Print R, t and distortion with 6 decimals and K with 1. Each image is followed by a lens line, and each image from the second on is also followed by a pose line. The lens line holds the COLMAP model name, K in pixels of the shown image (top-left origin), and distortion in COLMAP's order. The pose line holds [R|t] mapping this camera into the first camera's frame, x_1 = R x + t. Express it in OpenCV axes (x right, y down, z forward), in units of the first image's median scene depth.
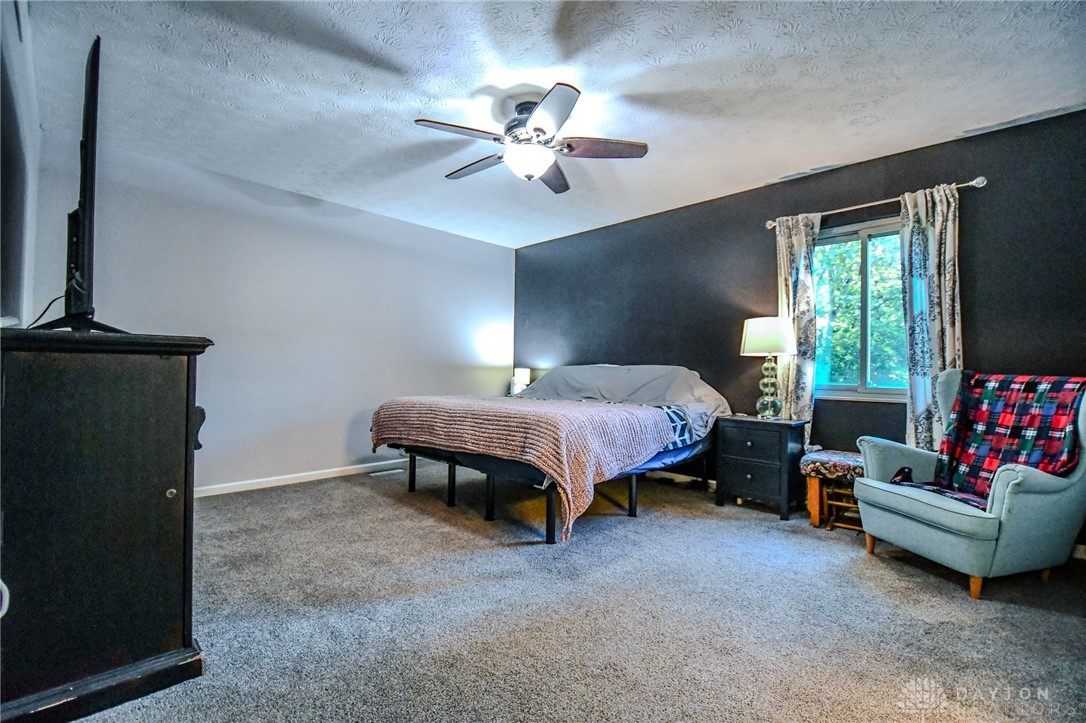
lens RADIAL K [[481.0, 0, 543.0], [0, 481.0, 361.5], [0, 0, 1]] dist [0.019213, -0.030139]
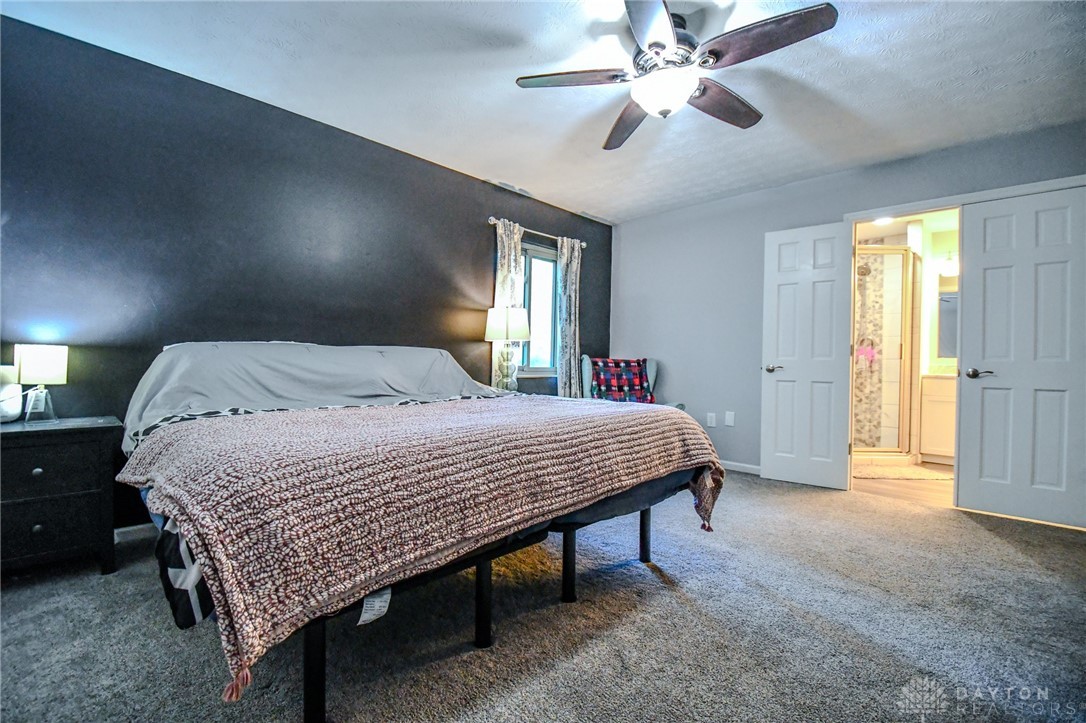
lens RADIAL K [[468.7, 0, 543.0], [0, 468.7, 361.5], [0, 0, 1]] dist [0.017009, -0.022009]
pose [[0.003603, -0.017323, 0.999843, -0.717267], [-0.036242, 0.999191, 0.017442, 0.014126], [-0.999337, -0.036299, 0.002972, 1.051399]]
